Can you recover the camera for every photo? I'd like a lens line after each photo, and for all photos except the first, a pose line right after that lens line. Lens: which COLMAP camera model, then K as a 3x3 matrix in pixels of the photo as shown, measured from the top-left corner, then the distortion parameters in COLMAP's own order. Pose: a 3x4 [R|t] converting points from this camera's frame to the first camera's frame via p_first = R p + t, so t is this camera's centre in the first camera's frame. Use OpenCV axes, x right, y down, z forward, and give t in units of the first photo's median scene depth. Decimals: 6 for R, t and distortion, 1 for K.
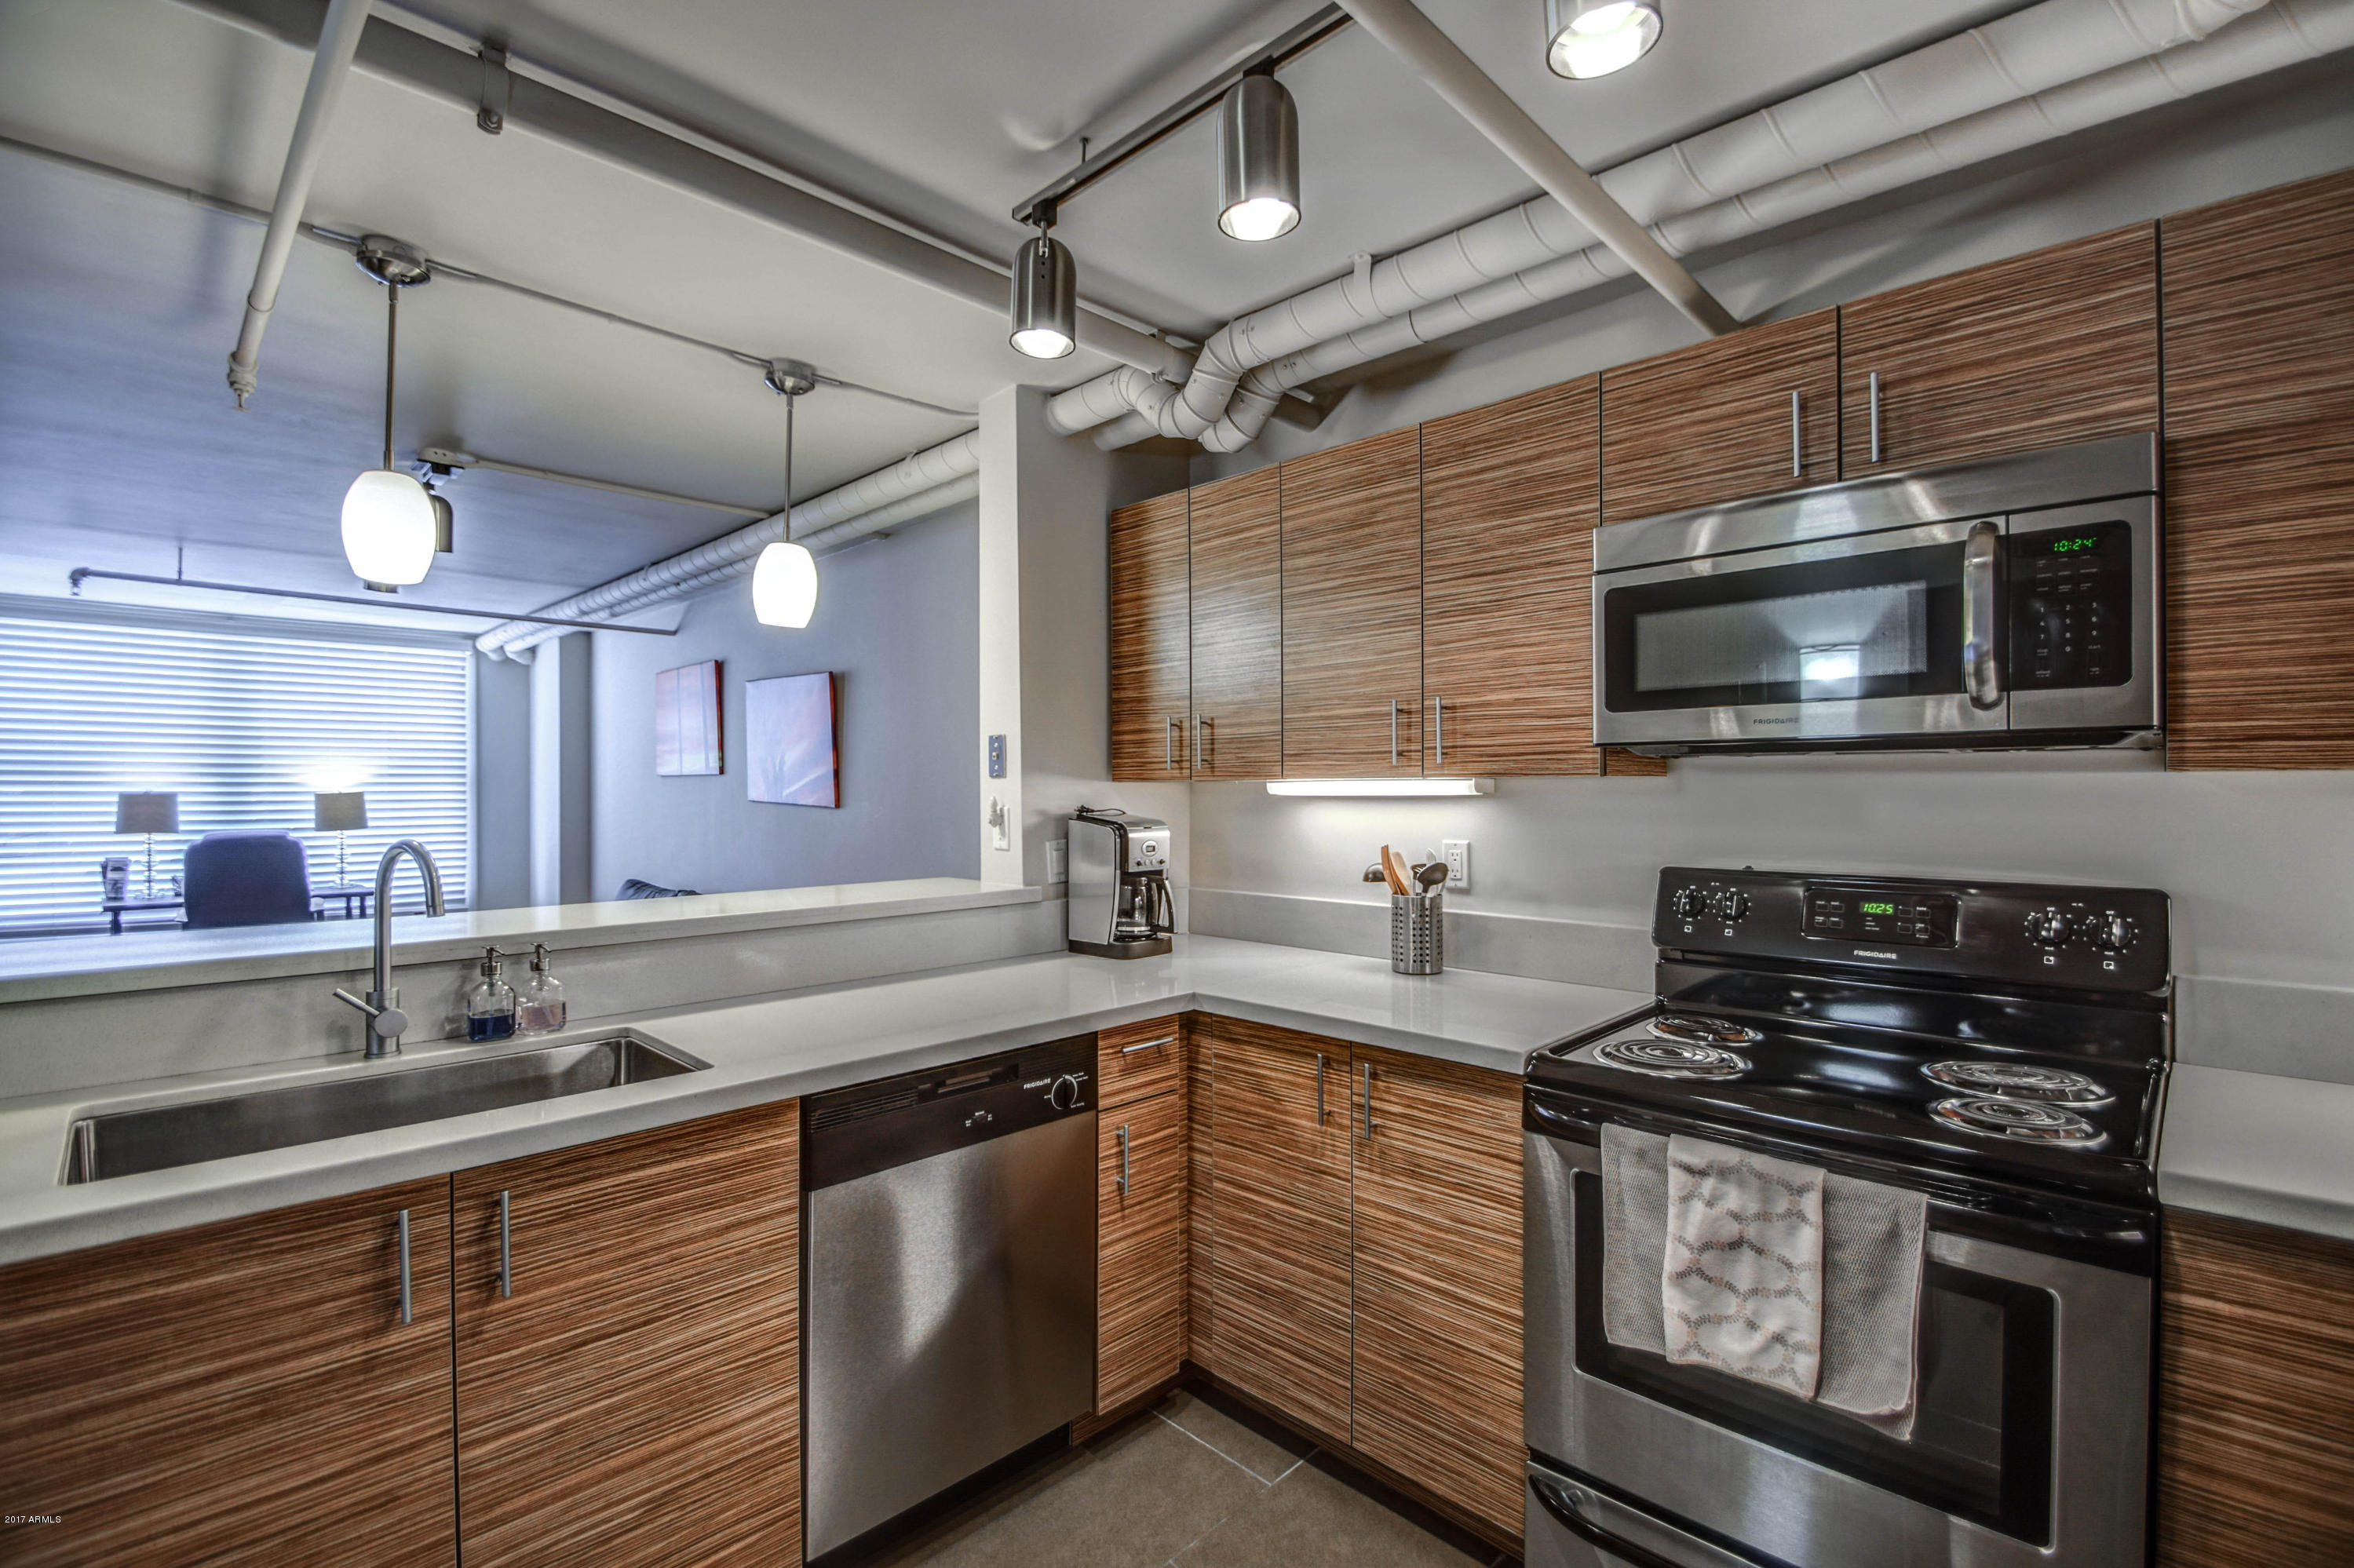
lens RADIAL K [[1039.8, 0, 1172.6], [0, 1039.8, 790.4], [0, 0, 1]] dist [0.014486, -0.017887]
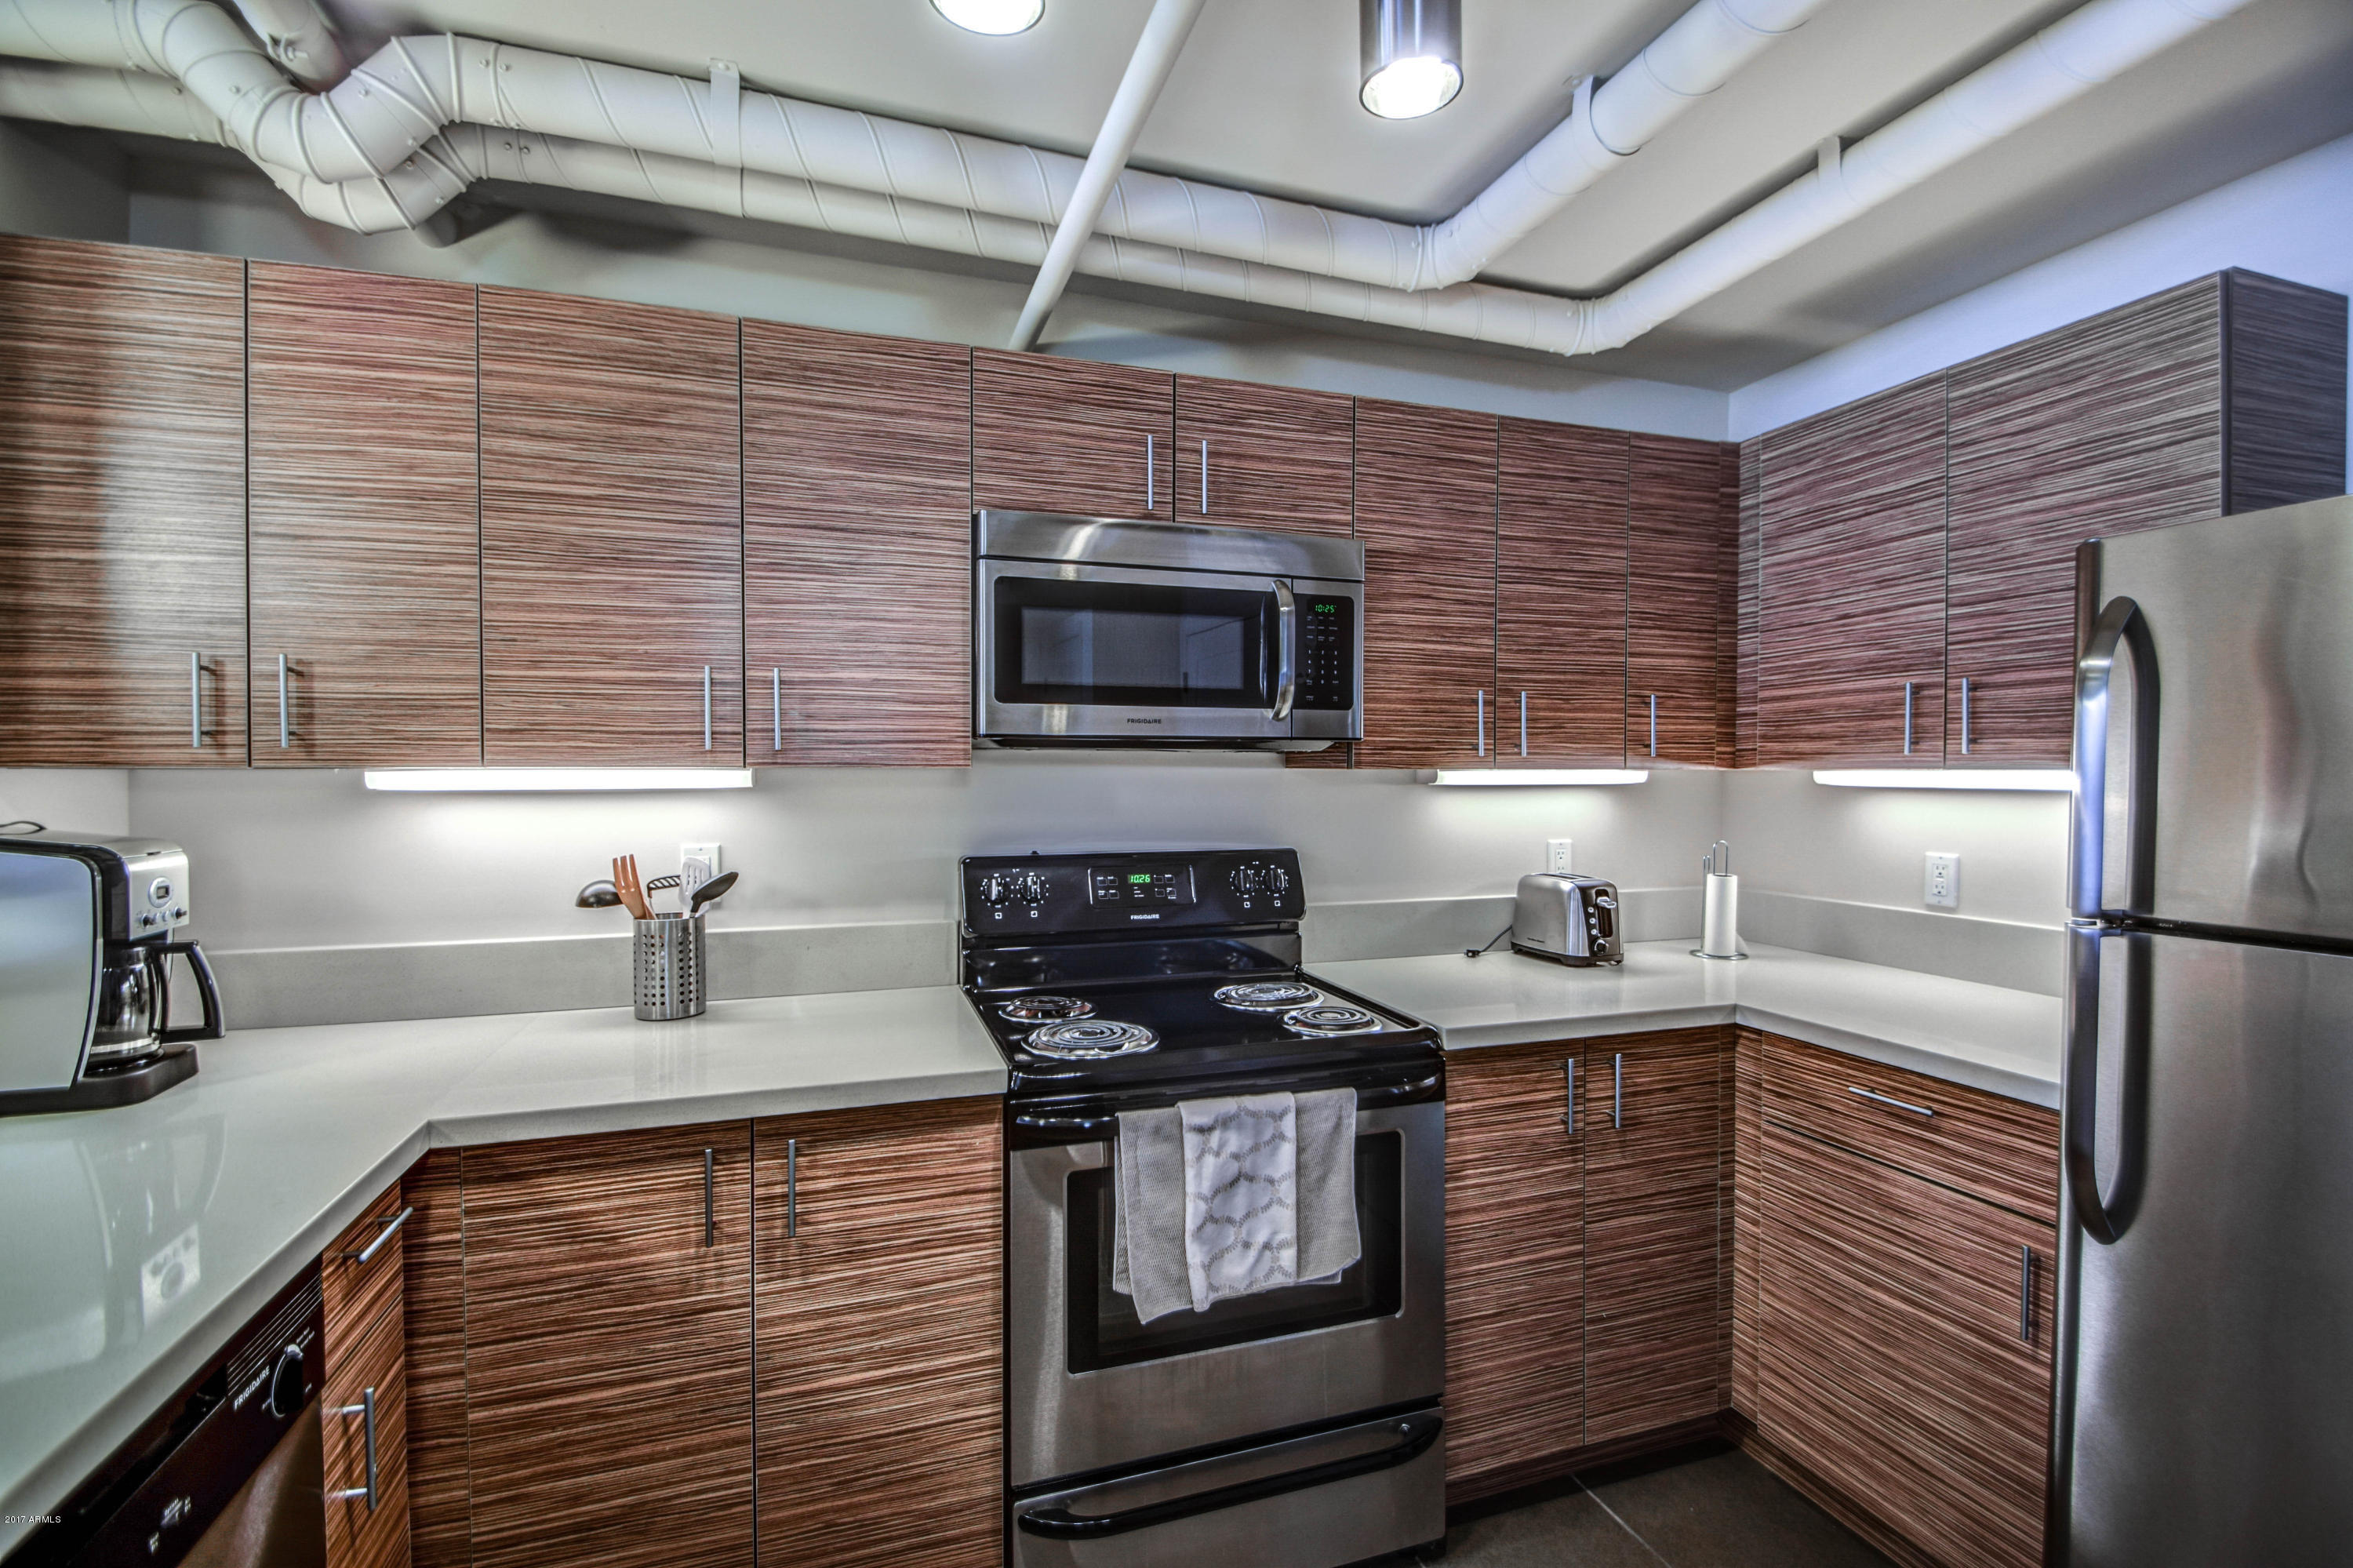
lens RADIAL K [[1039.5, 0, 1172.1], [0, 1039.5, 790.4], [0, 0, 1]] dist [0.014486, -0.017887]
pose [[0.454672, -0.012682, 0.890569, -0.377294], [0.000927, 0.999905, 0.013766, -0.006065], [-0.890658, -0.005433, 0.454640, 0.410034]]
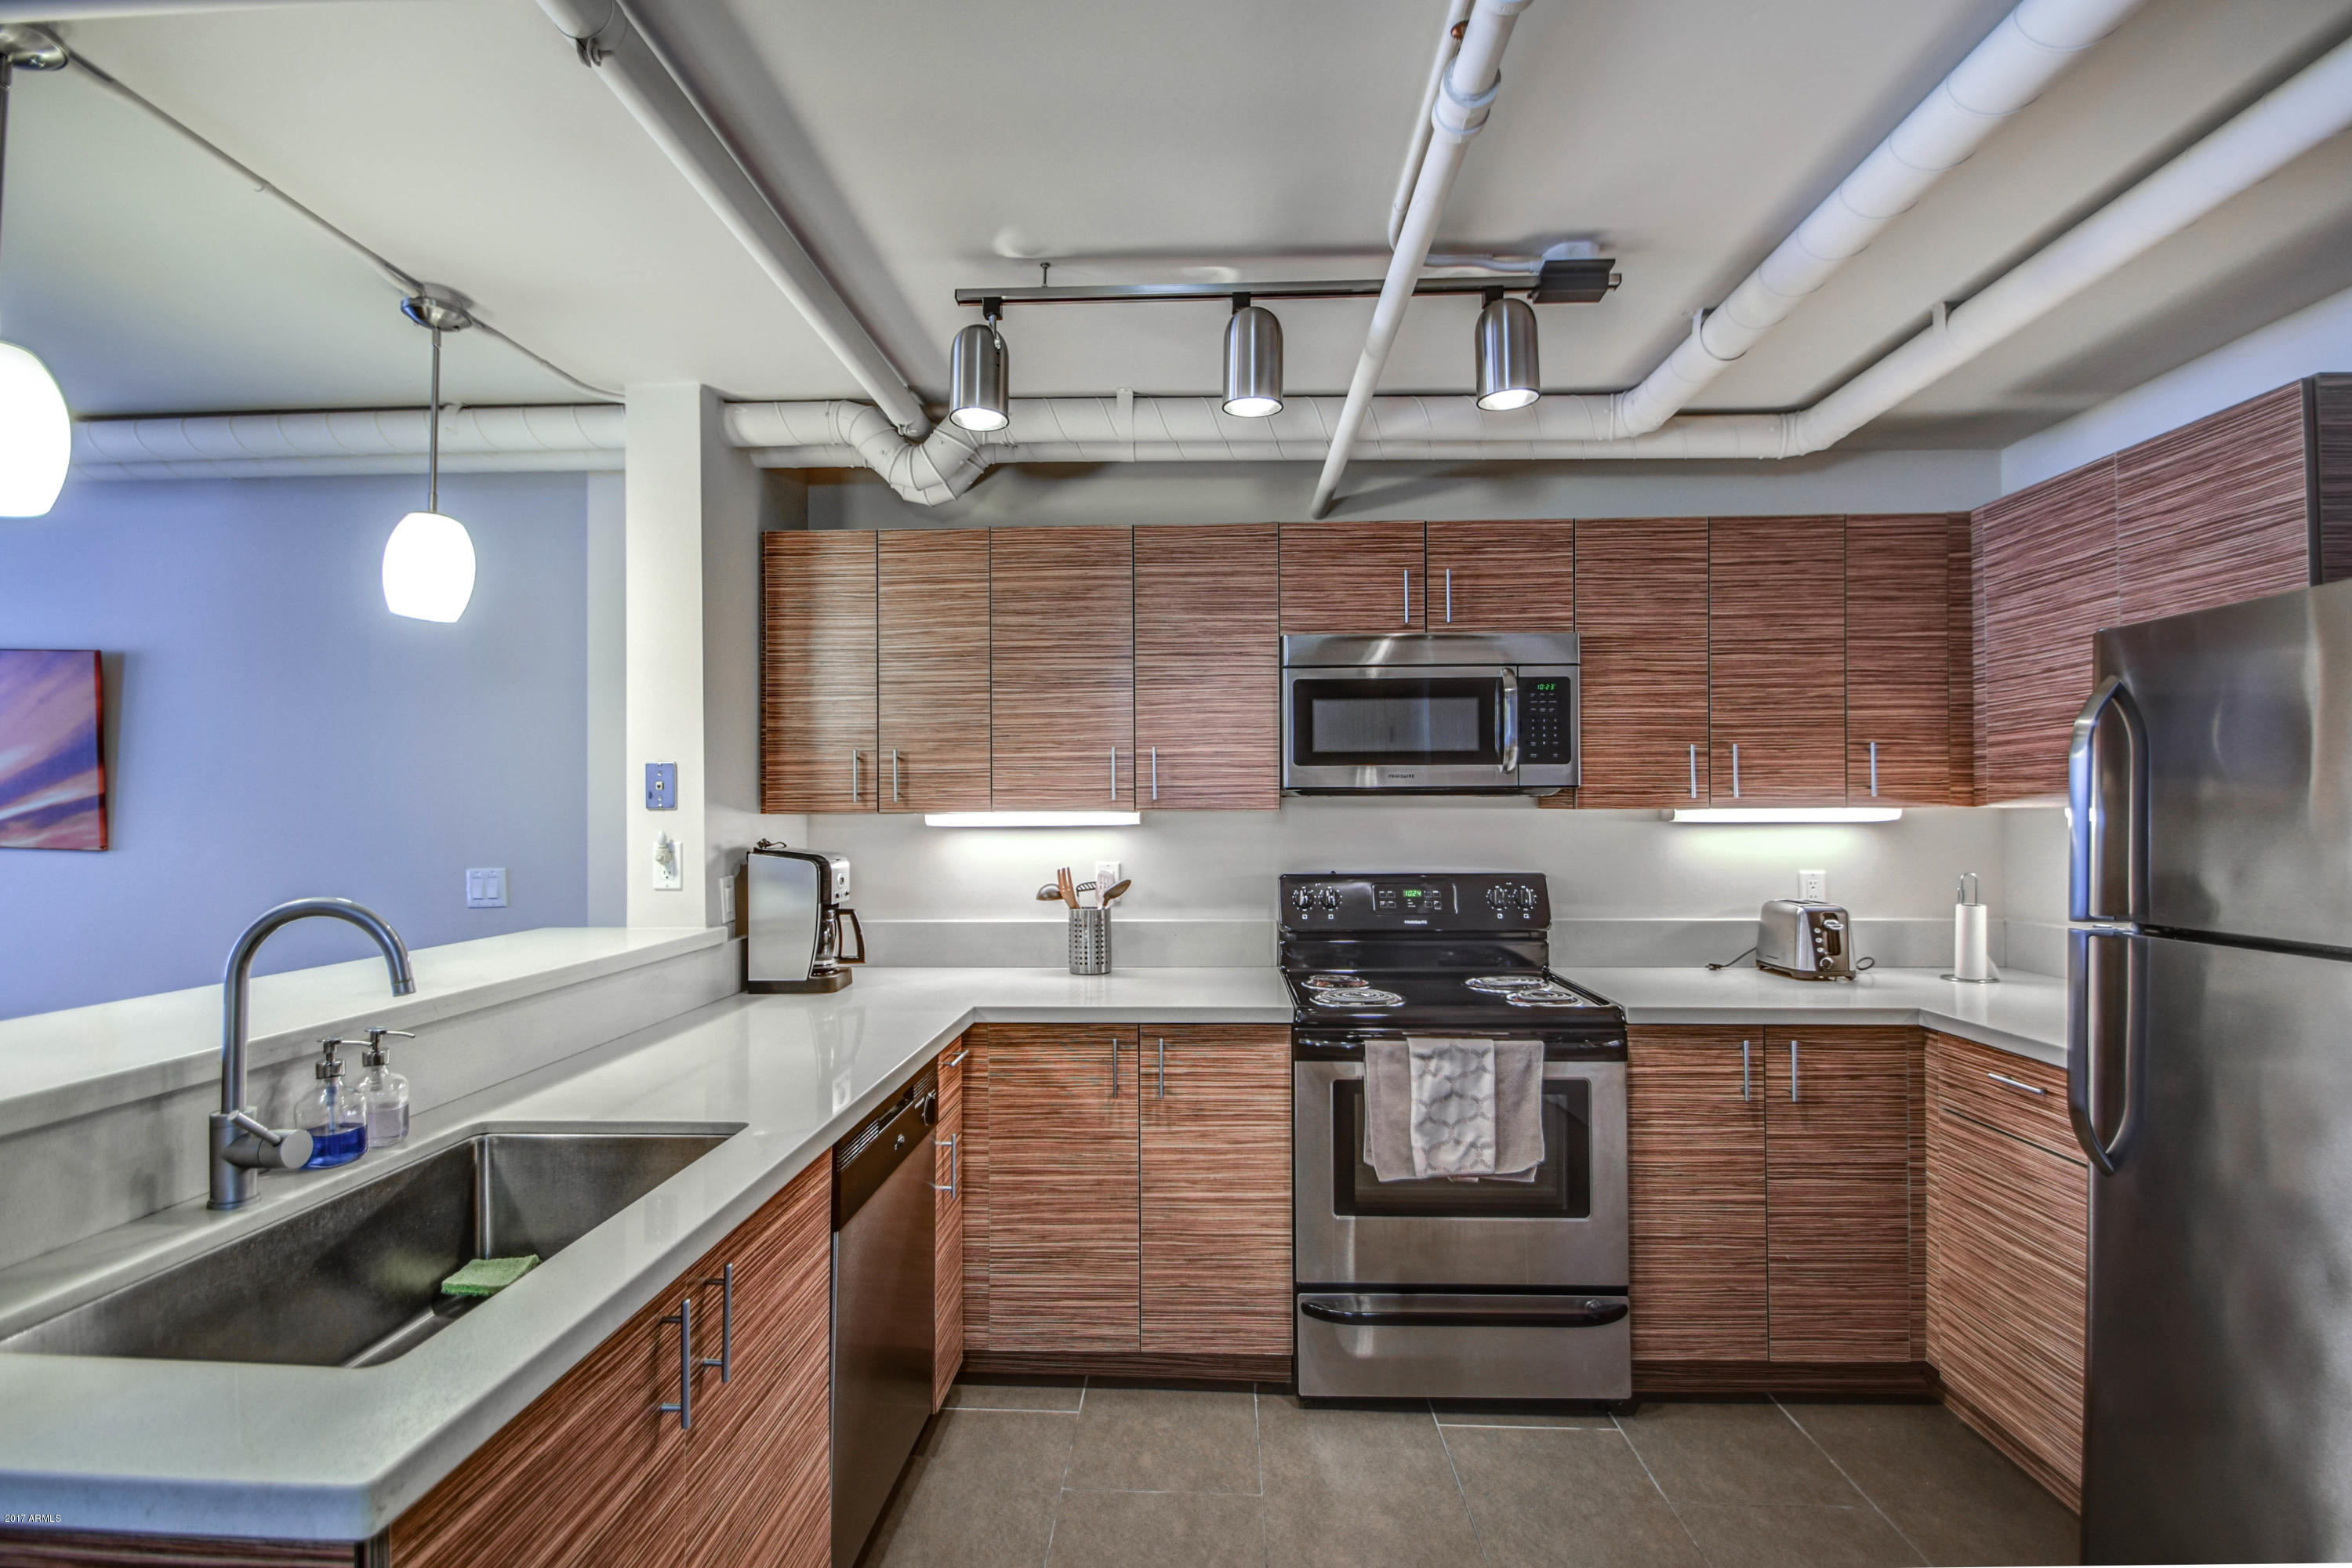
lens RADIAL K [[1094.0, 0, 1175.5], [0, 1094.0, 804.7], [0, 0, 1]] dist [0.014393, -0.018699]
pose [[0.736524, 0.003091, 0.676404, -0.715592], [0.004960, 0.999938, -0.009969, -0.007633], [-0.676393, 0.010697, 0.736463, 0.008004]]
